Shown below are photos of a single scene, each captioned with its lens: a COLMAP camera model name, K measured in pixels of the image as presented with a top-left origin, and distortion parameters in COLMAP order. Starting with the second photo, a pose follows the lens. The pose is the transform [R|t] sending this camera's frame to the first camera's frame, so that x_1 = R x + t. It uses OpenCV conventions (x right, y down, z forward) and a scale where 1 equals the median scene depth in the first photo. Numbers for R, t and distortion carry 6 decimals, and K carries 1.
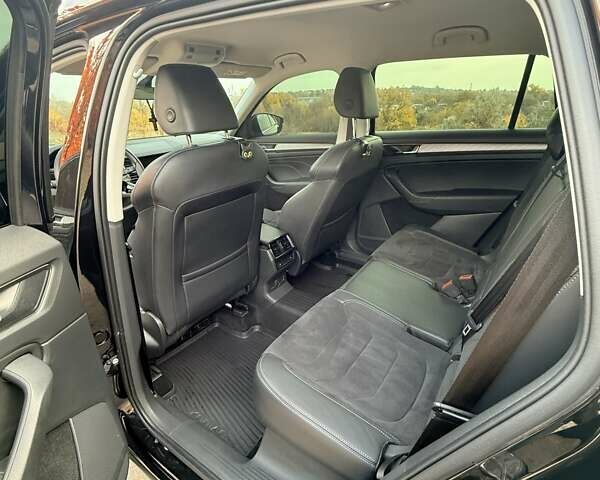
lens RADIAL K [[341.5, 0, 299.6], [0, 341.5, 237.5], [0, 0, 1]] dist [-0.000511, 0.000234]
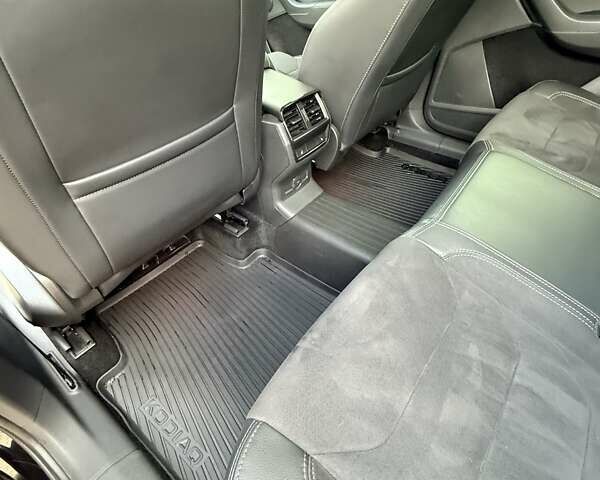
lens RADIAL K [[341.5, 0, 299.6], [0, 341.5, 237.5], [0, 0, 1]] dist [-0.000511, 0.000234]
pose [[0.997682, 0.045468, -0.050633, -0.027322], [-0.024690, 0.935189, 0.353287, 0.014502], [0.063415, -0.351218, 0.934144, 0.446435]]
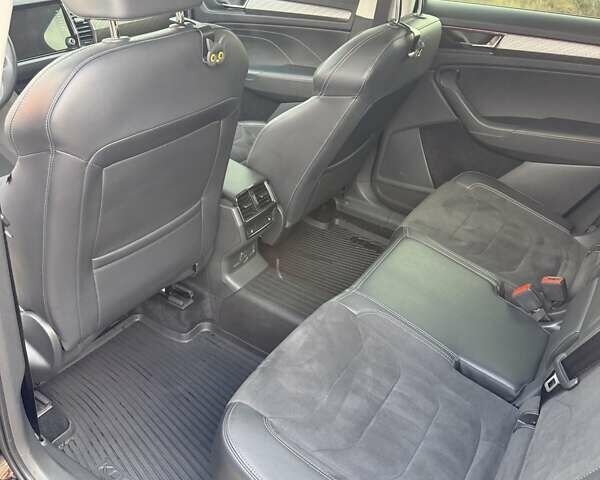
lens RADIAL K [[561.1, 0, 300.0], [0, 561.1, 240.0], [0, 0, 1]] dist [0.134583, -0.239155]
pose [[0.994547, 0.062820, 0.083246, -0.053299], [-0.077162, 0.980239, 0.182147, -0.091940], [-0.070158, -0.187577, 0.979741, 0.018122]]
